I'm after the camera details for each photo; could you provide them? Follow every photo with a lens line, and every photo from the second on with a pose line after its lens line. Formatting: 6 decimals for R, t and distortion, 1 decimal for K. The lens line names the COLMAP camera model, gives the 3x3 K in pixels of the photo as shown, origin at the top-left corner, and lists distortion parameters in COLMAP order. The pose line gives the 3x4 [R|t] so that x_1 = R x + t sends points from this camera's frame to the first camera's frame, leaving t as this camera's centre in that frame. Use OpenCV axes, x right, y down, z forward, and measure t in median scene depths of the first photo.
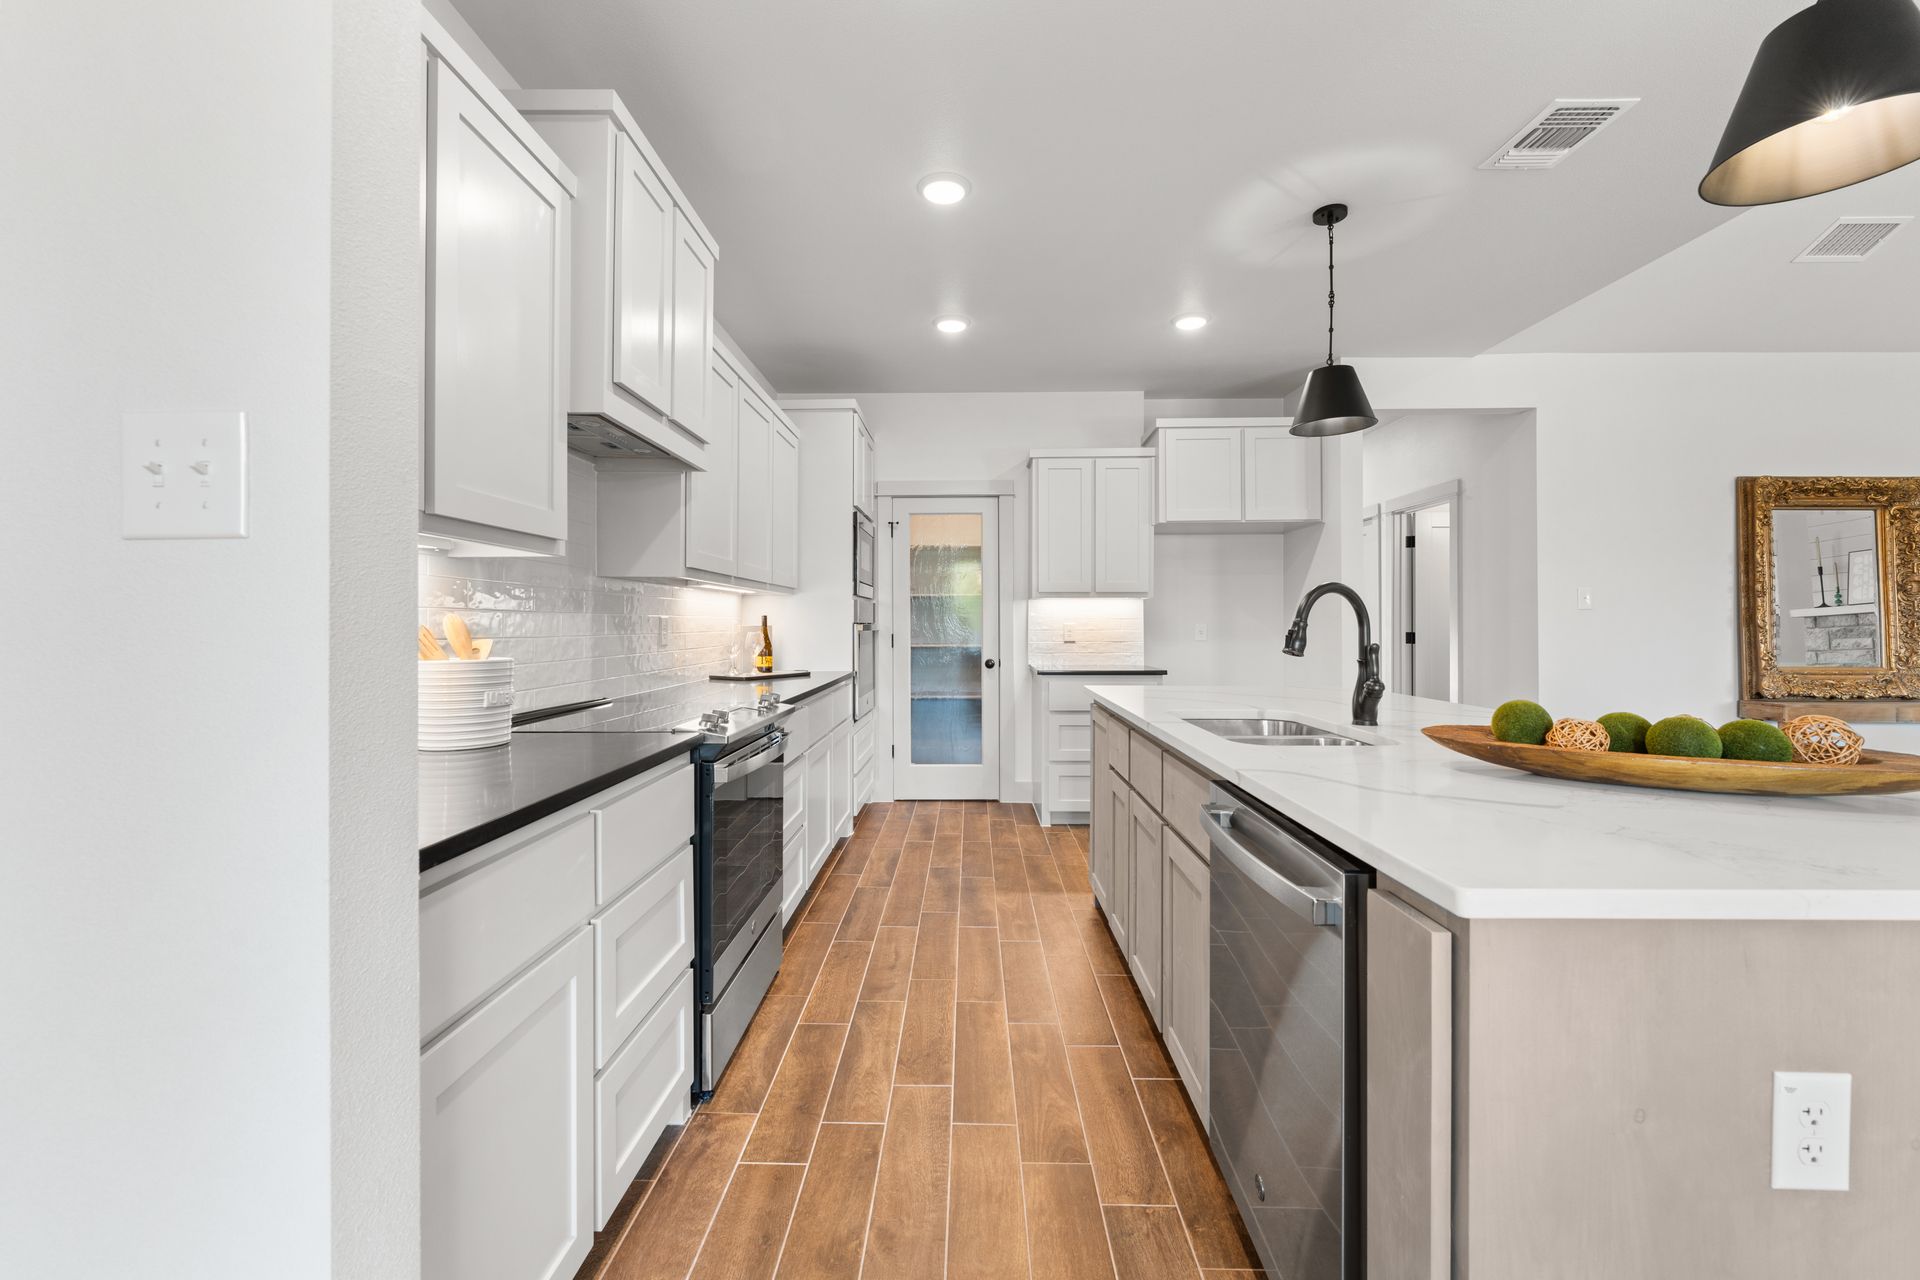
lens RADIAL K [[777.5, 0, 962.7], [0, 777.5, 628.5], [0, 0, 1]] dist [-0.005652, 0.001456]
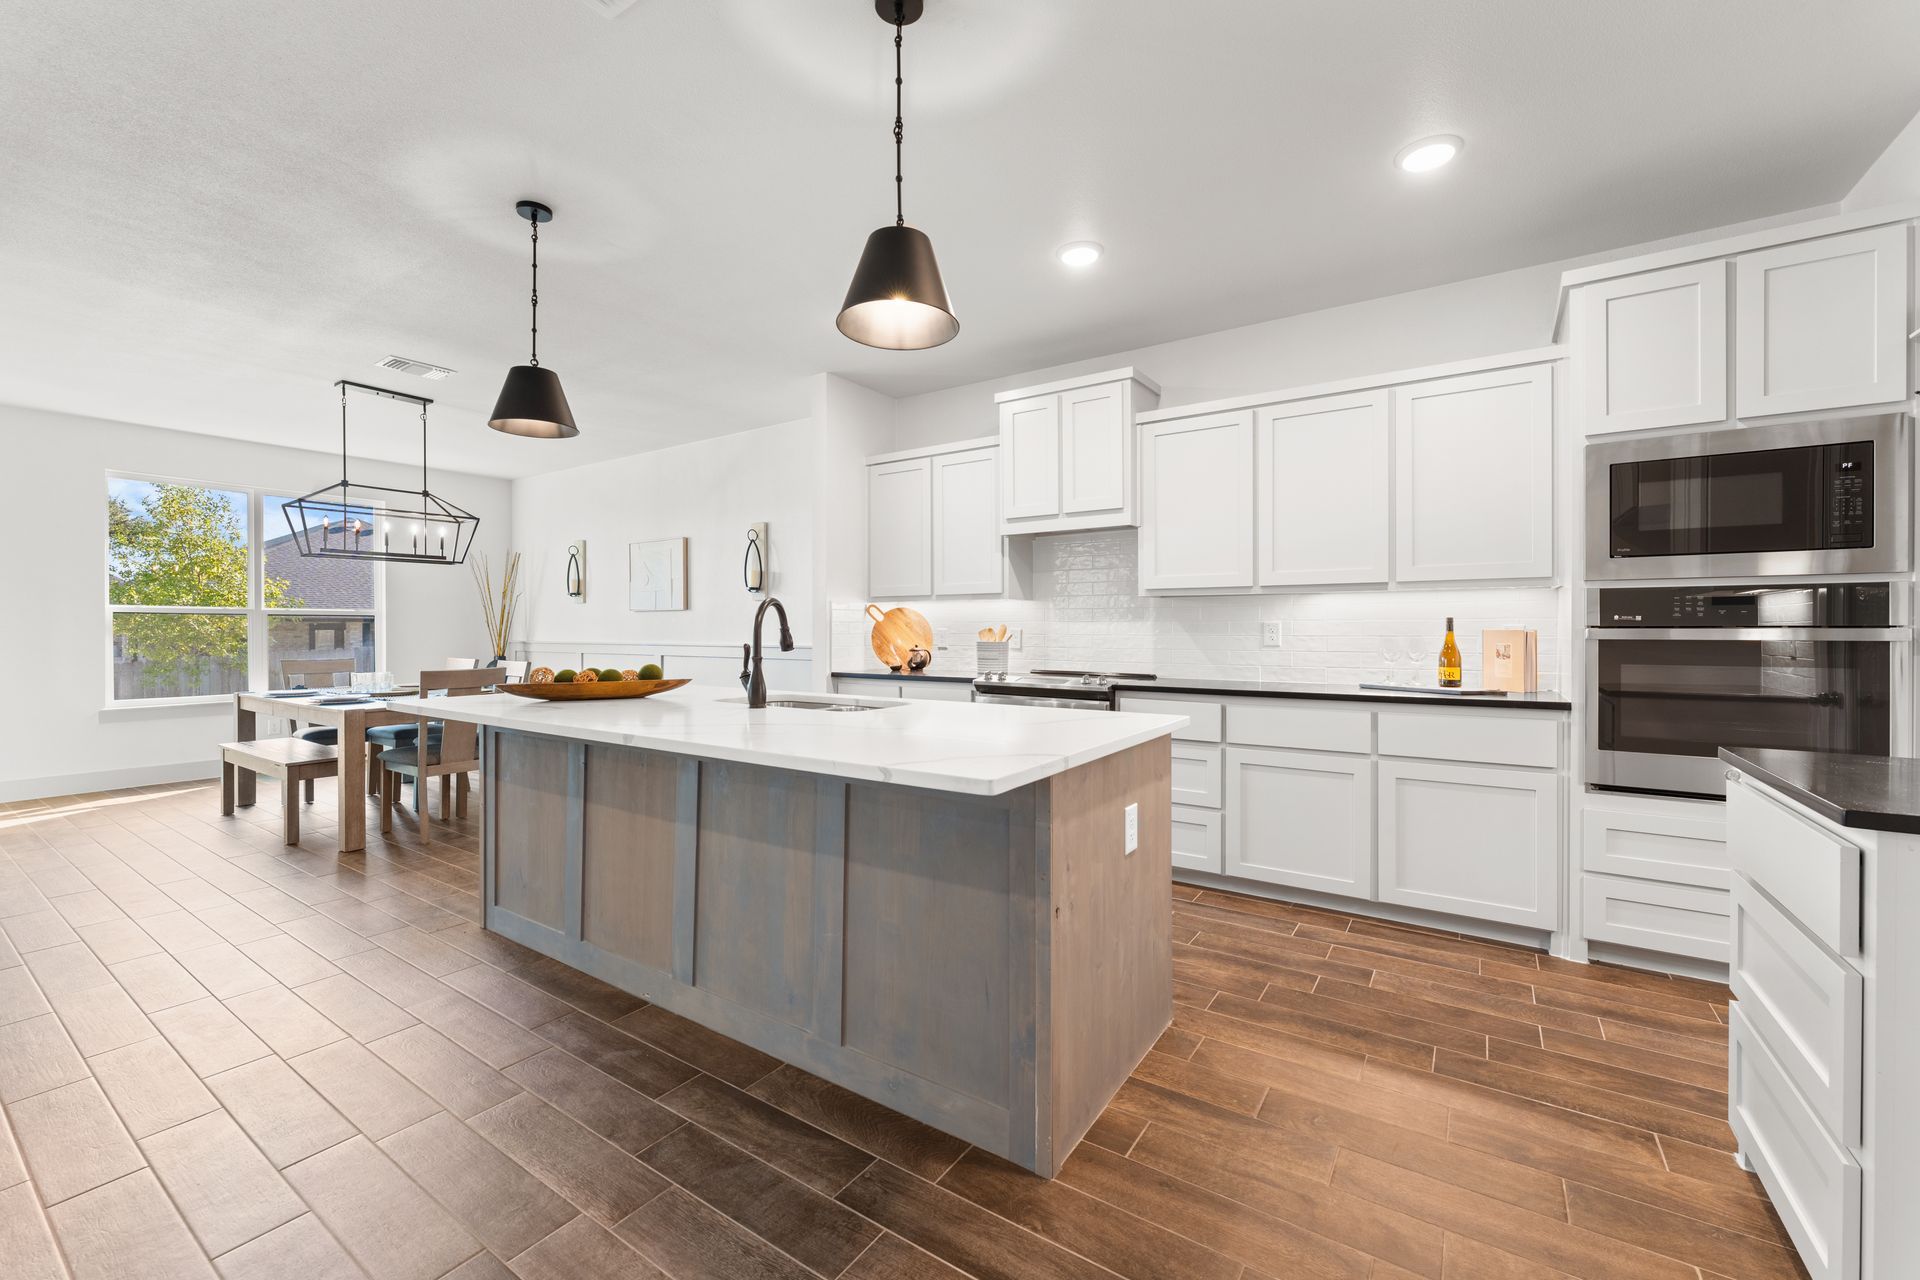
lens RADIAL K [[777.5, 0, 954.4], [0, 777.5, 634.4], [0, 0, 1]] dist [-0.005652, 0.001456]
pose [[-0.544428, 0.008853, -0.838761, 0.661424], [-0.003814, 0.999908, 0.013030, -0.006767], [0.838799, 0.010293, -0.544344, 0.925317]]
